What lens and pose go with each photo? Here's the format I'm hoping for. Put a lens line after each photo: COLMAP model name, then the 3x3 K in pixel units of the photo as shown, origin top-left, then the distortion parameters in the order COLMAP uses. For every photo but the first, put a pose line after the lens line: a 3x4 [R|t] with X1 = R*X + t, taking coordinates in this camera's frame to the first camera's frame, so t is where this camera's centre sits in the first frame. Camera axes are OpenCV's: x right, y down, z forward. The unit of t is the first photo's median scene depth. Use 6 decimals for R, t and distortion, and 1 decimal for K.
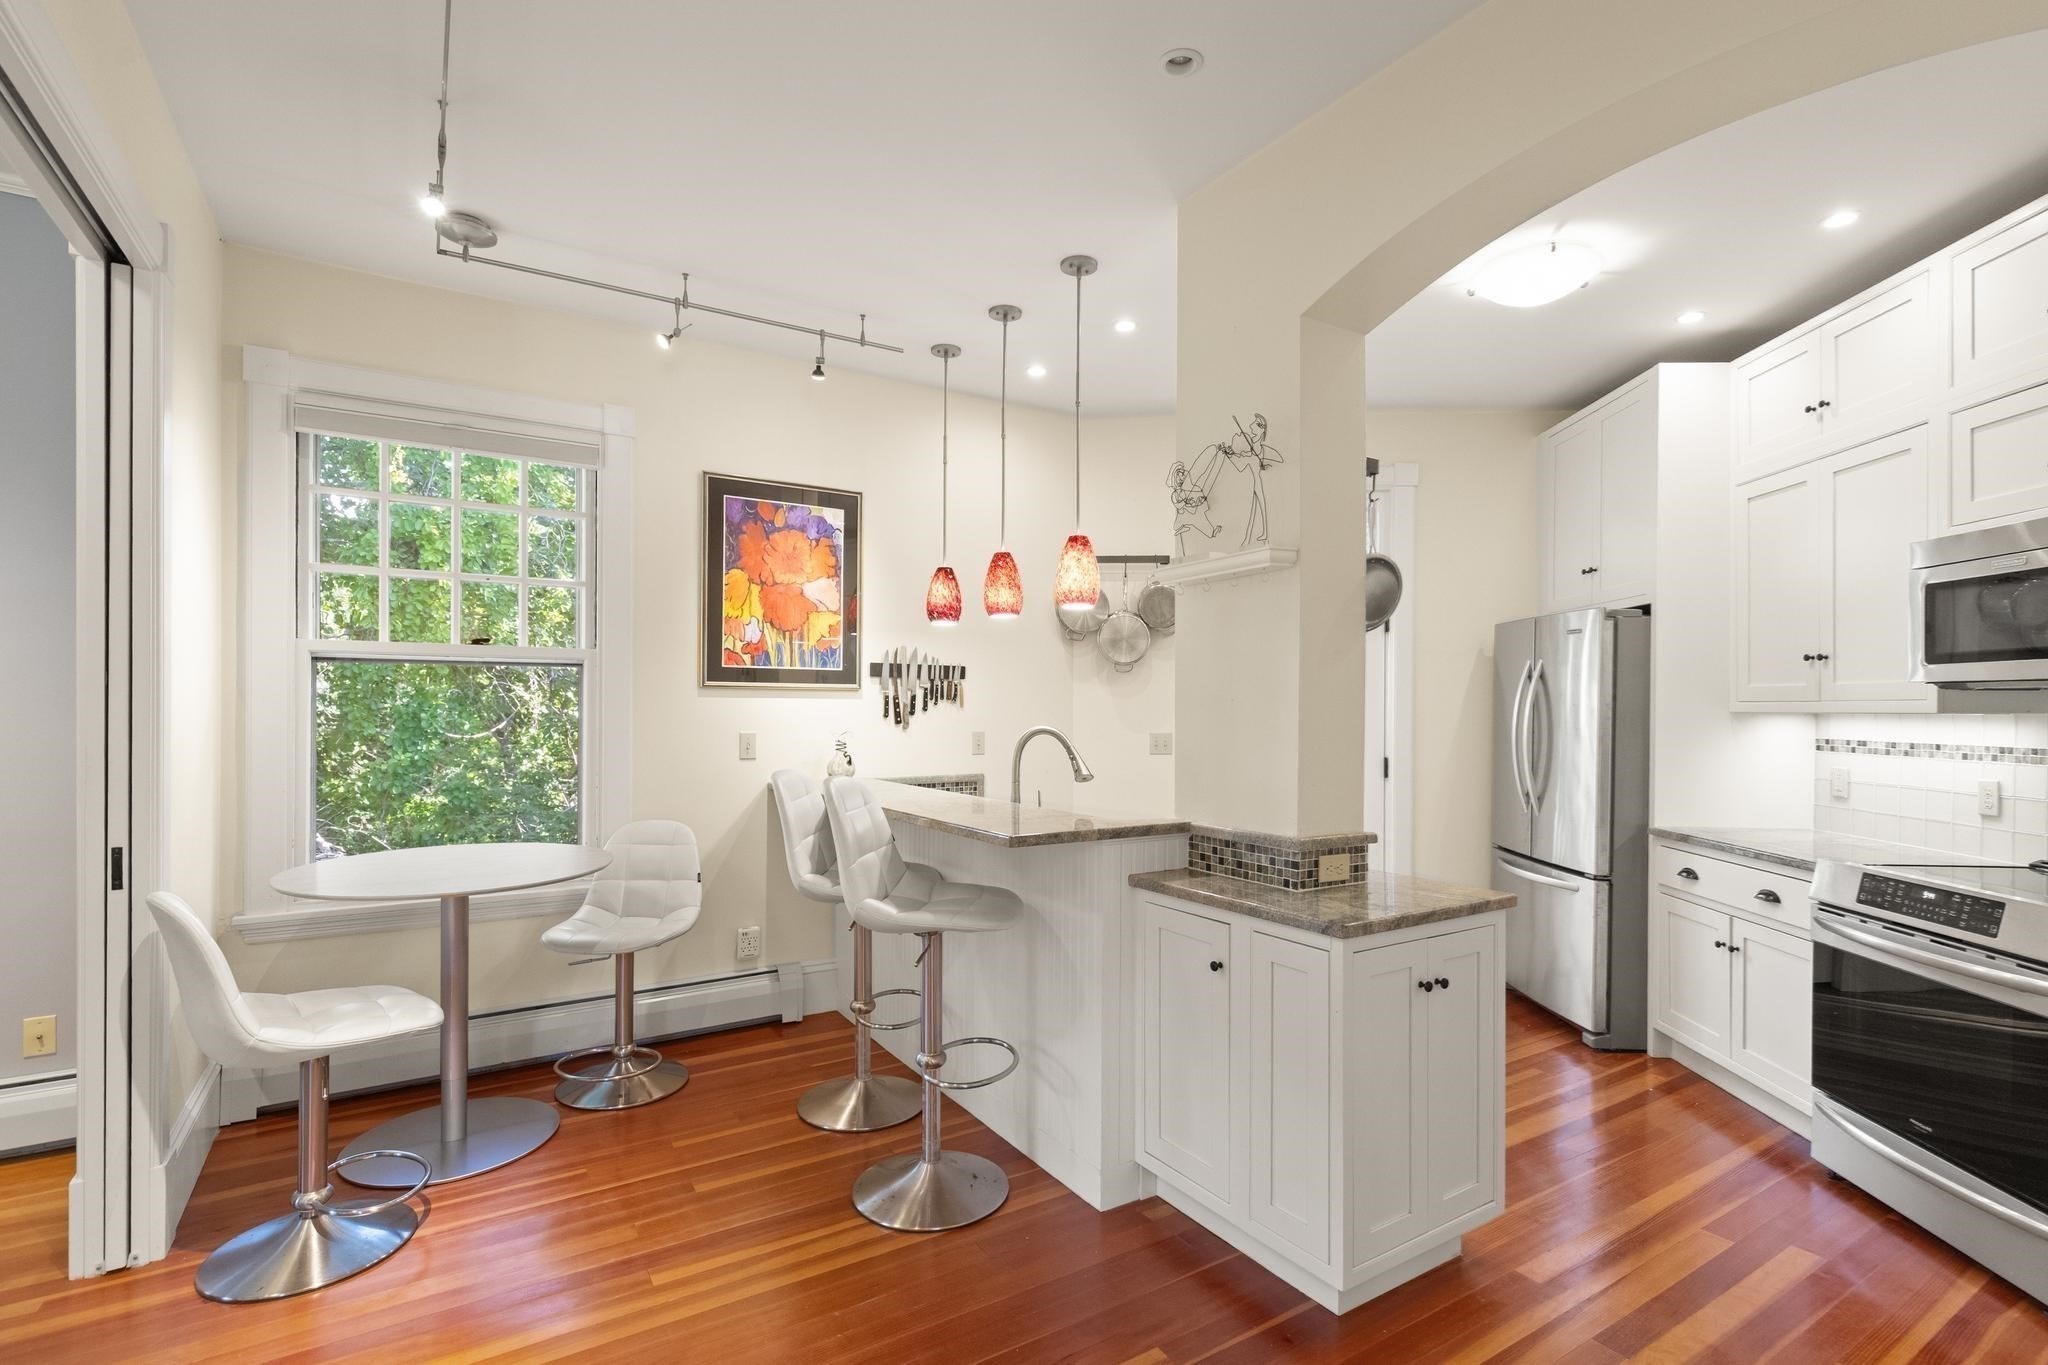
lens RADIAL K [[941.6, 0, 1040.9], [0, 941.6, 703.5], [0, 0, 1]] dist [0.003005, -0.000839]
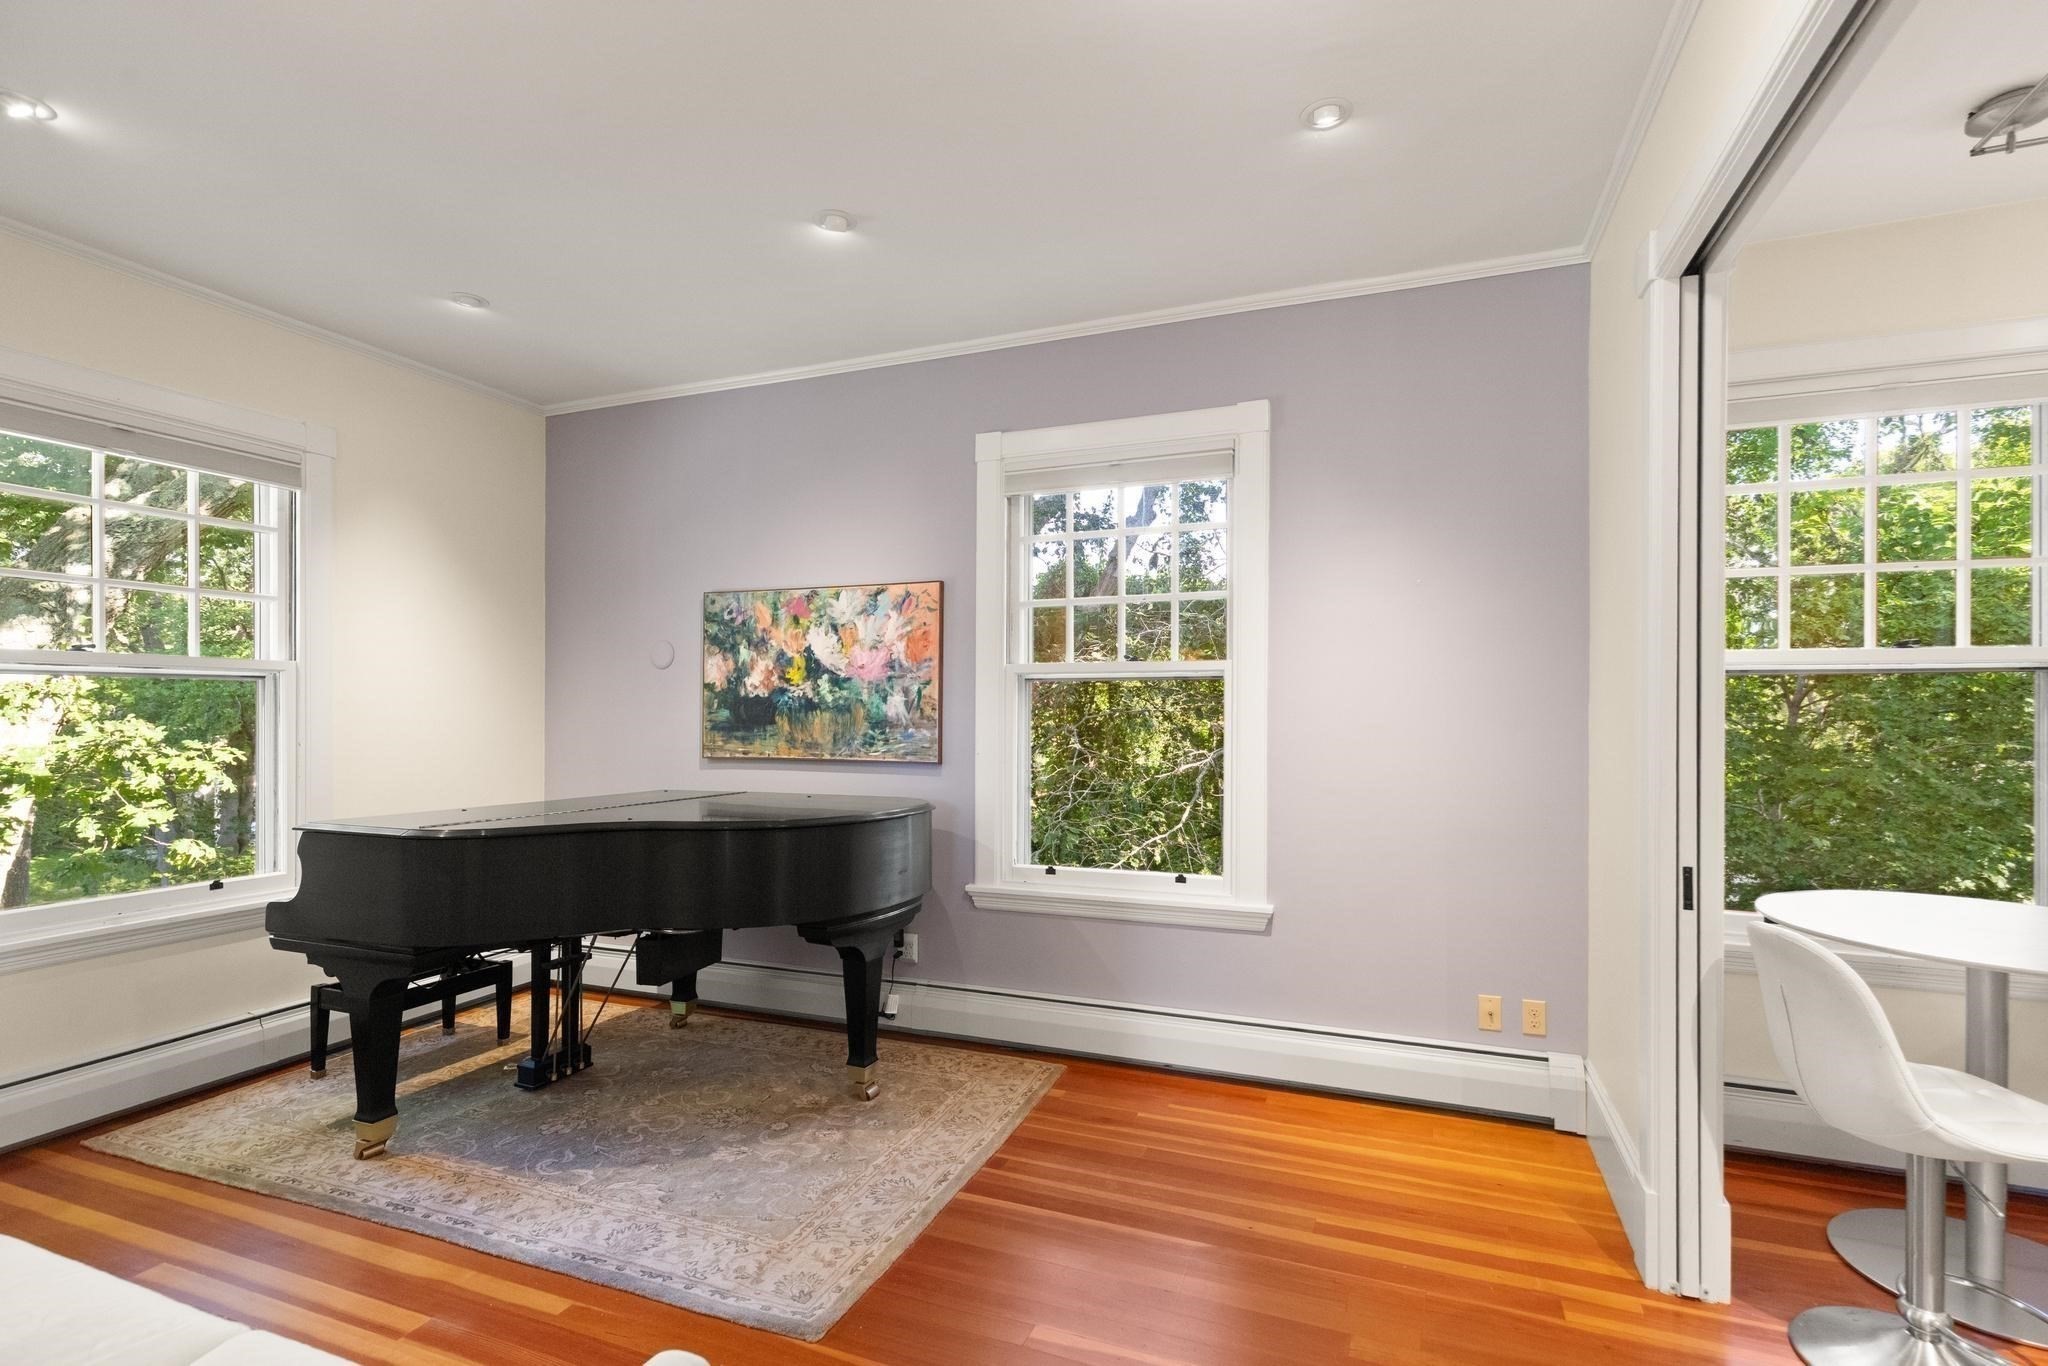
lens RADIAL K [[941.6, 0, 1022.6], [0, 941.6, 704.4], [0, 0, 1]] dist [0.003005, -0.000839]
pose [[0.582986, -0.004433, -0.812470, -0.575546], [-0.001215, 0.999979, -0.006328, -0.010537], [0.812481, 0.004676, 0.582969, -0.141261]]
